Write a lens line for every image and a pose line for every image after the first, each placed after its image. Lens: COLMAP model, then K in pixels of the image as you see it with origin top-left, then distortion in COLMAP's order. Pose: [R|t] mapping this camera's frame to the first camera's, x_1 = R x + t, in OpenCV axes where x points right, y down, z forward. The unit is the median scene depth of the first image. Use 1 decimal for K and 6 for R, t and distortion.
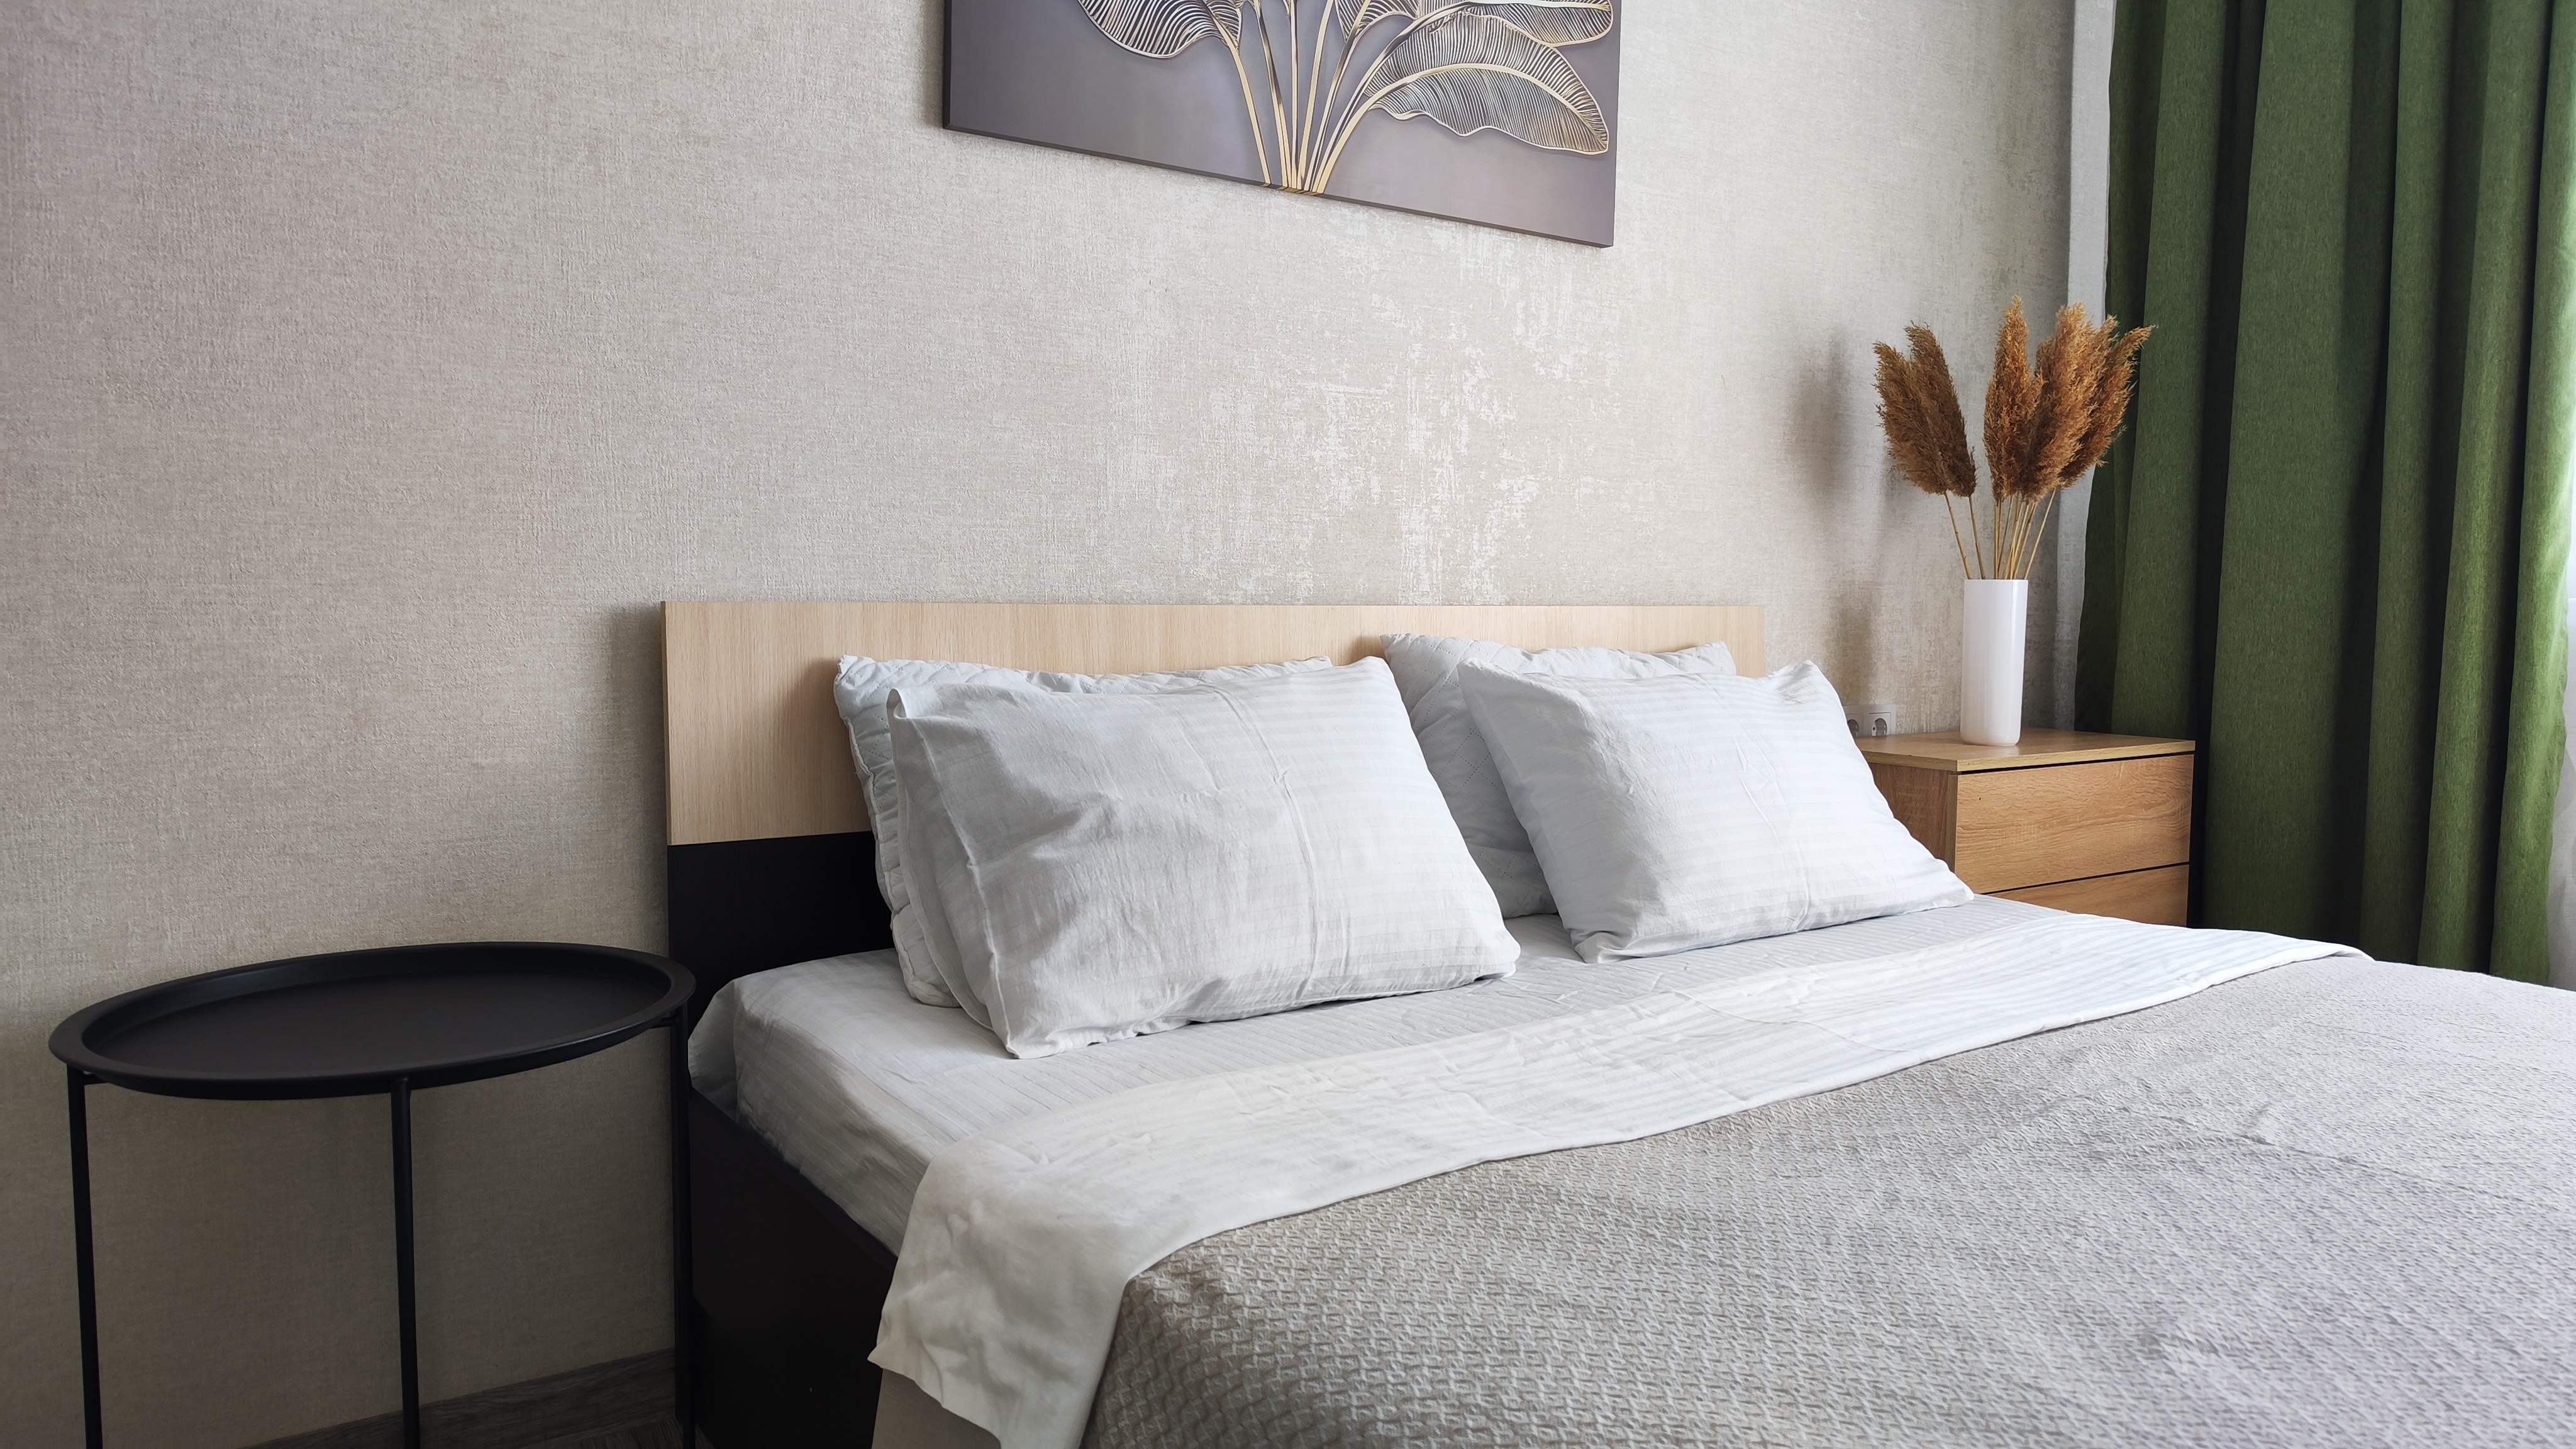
lens RADIAL K [[1741.6, 0, 1295.3], [0, 1741.6, 722.9], [0, 0, 1]] dist [0.032290, -0.030713]
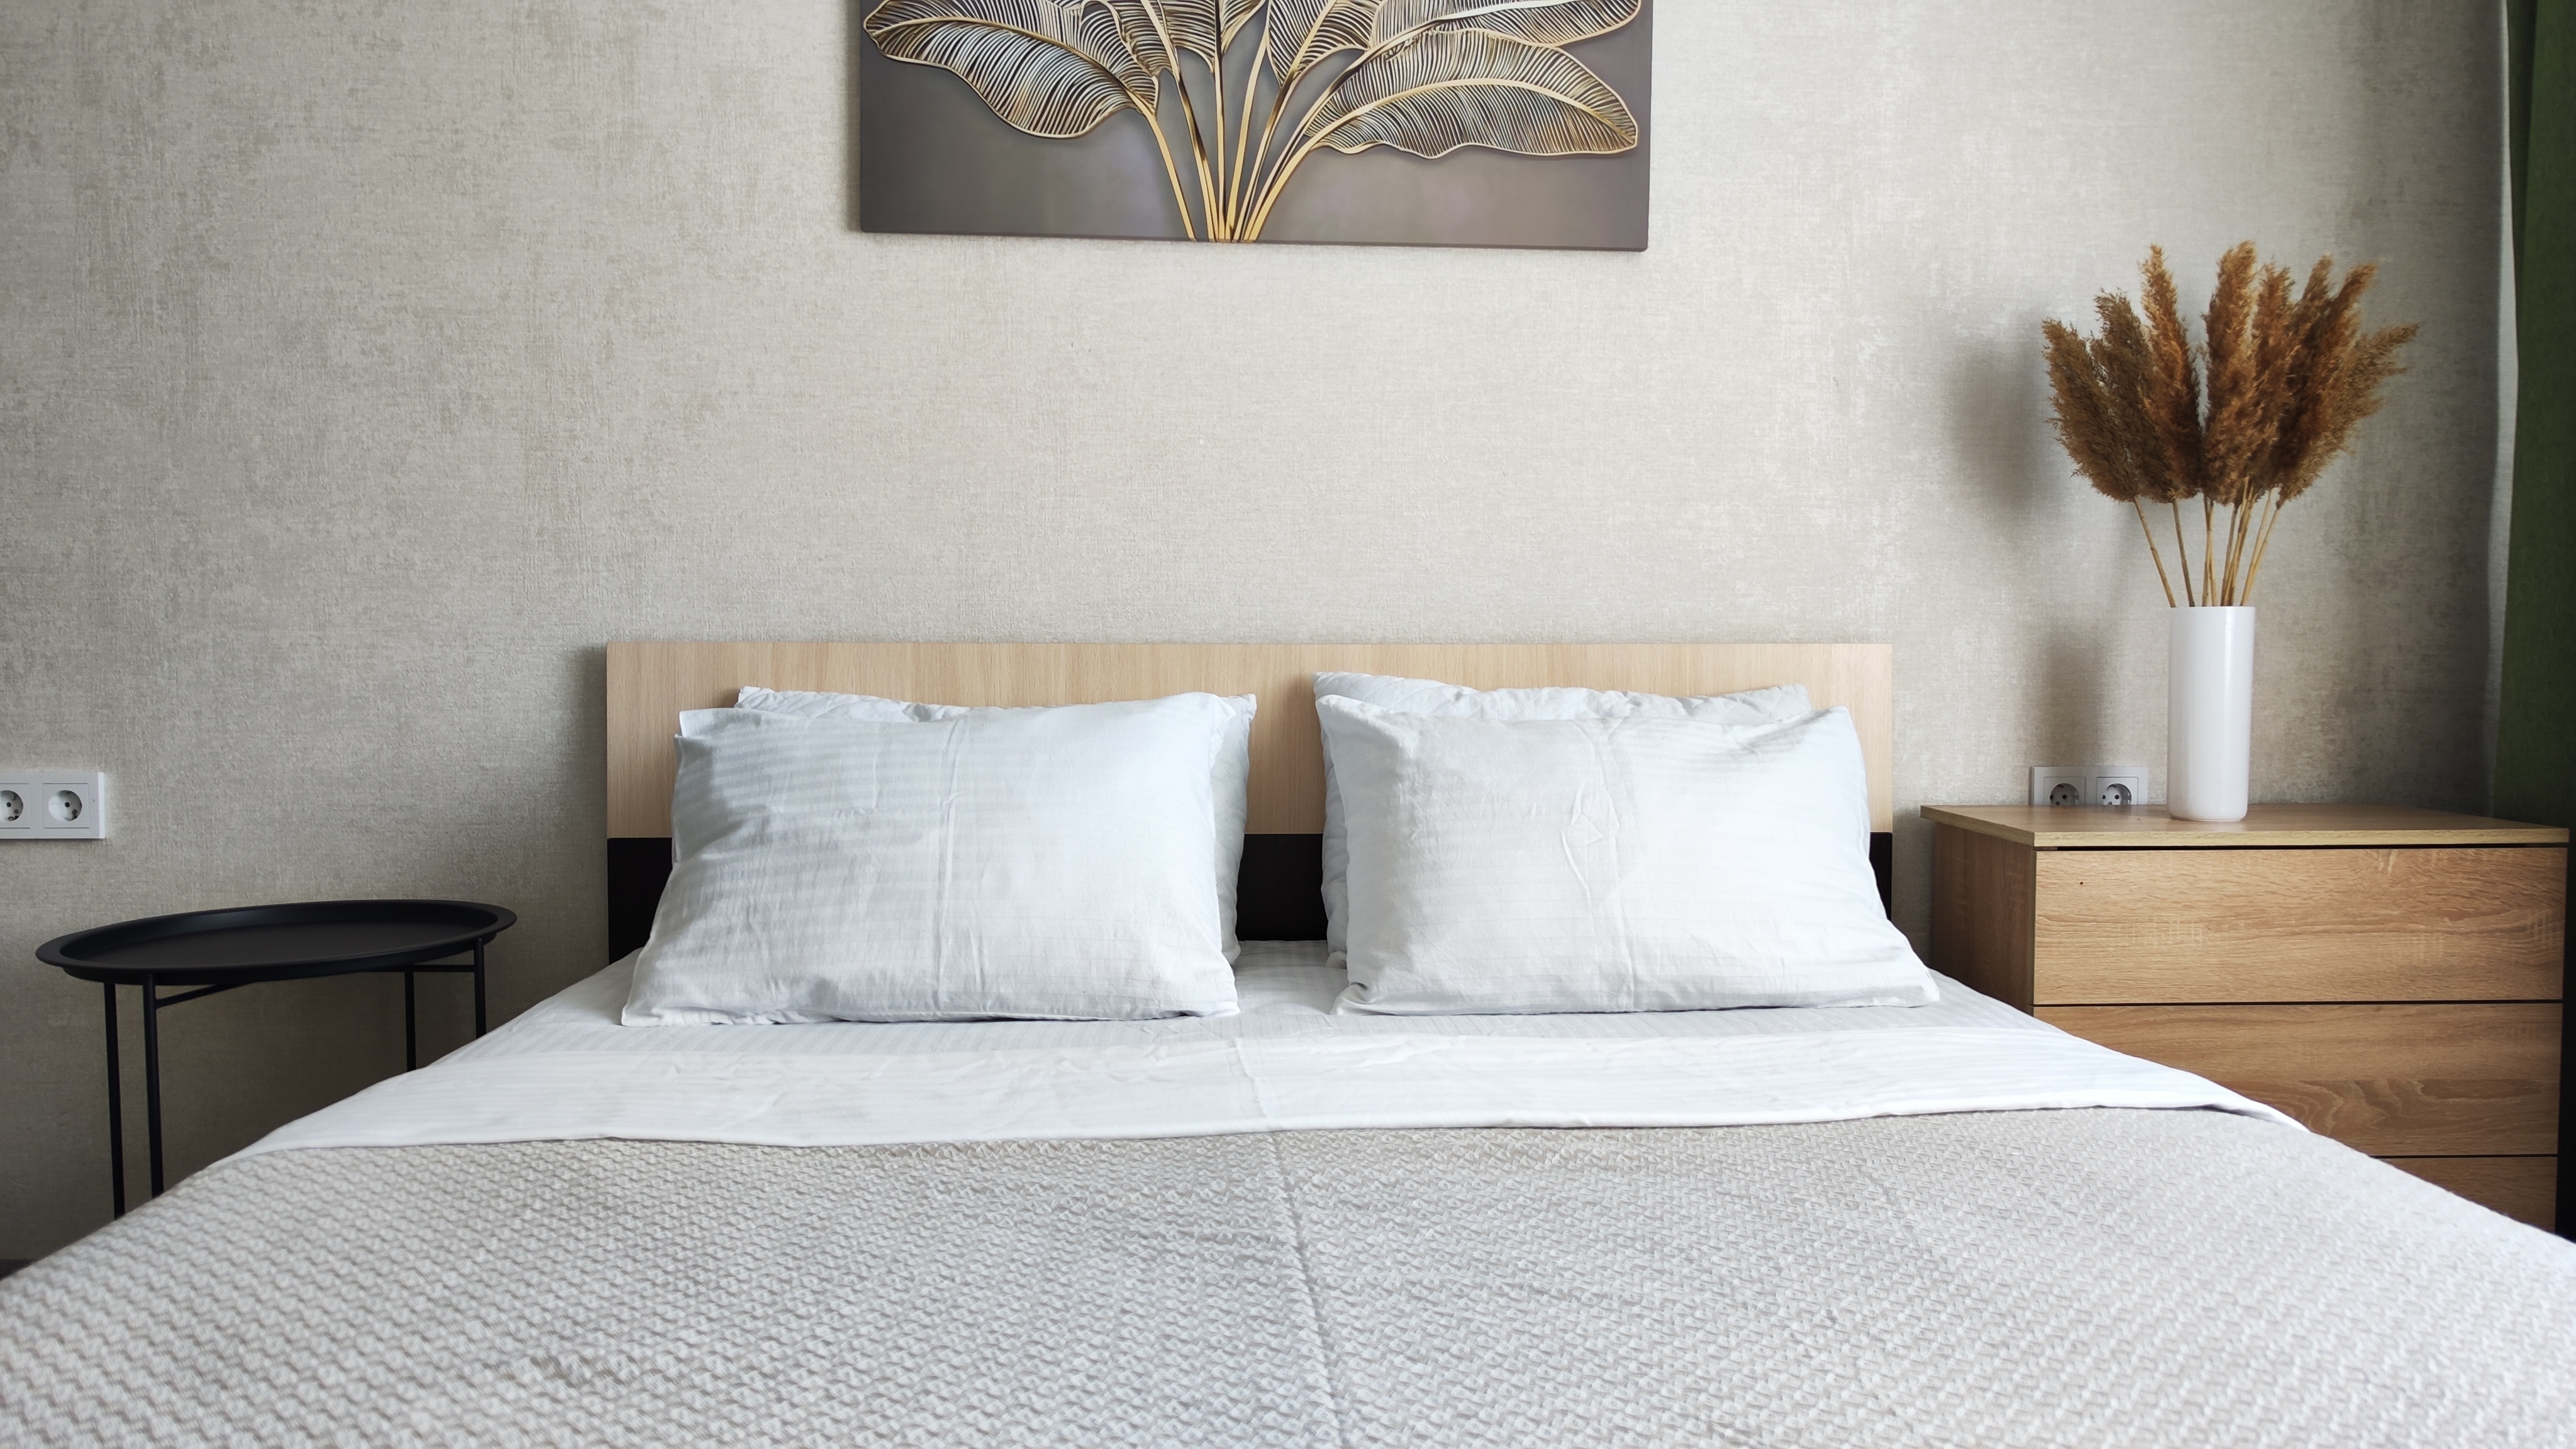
lens RADIAL K [[1741.6, 0, 1296.6], [0, 1741.6, 728.3], [0, 0, 1]] dist [0.032290, -0.030713]
pose [[0.850682, 0.016443, -0.525424, 0.619474], [-0.032761, 0.999226, -0.021771, 0.003003], [0.524659, 0.035734, 0.850562, 0.170080]]
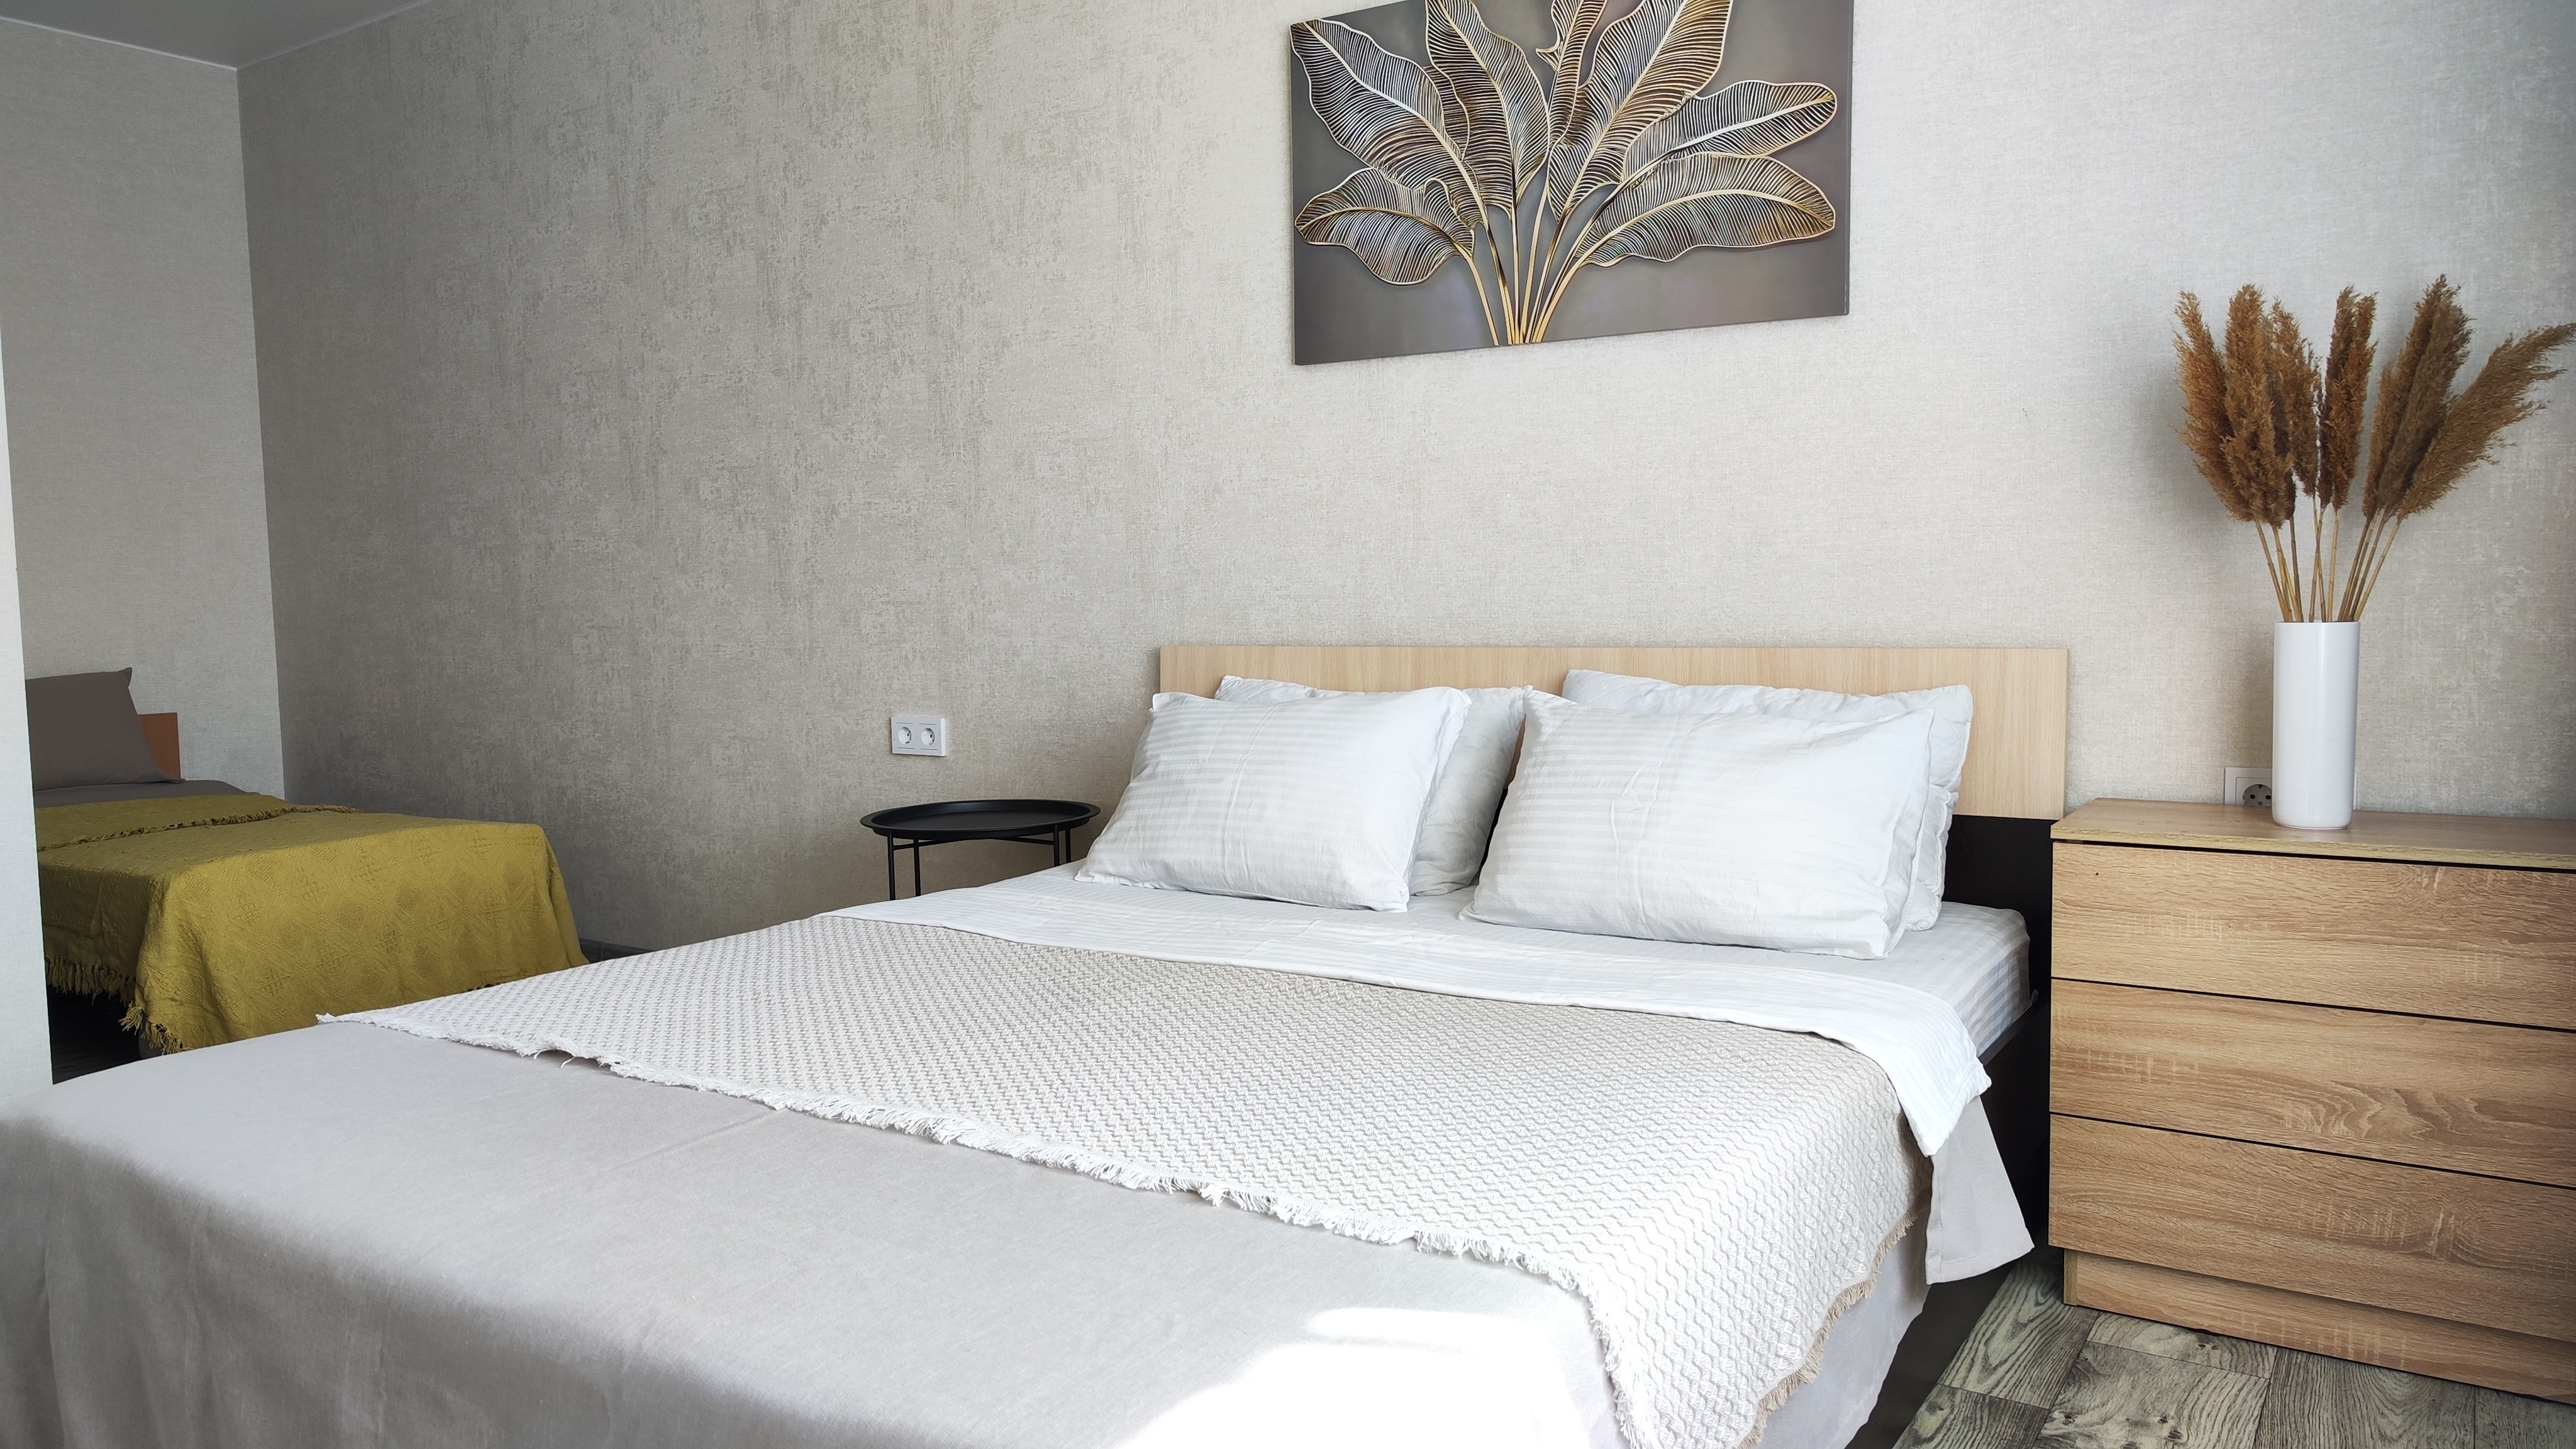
lens RADIAL K [[1741.6, 0, 1279.0], [0, 1741.6, 730.7], [0, 0, 1]] dist [0.032290, -0.030713]
pose [[0.364900, 0.059973, -0.929113, 1.301667], [-0.050269, 0.997737, 0.044660, -0.058262], [0.929689, 0.030409, 0.367089, 0.354795]]
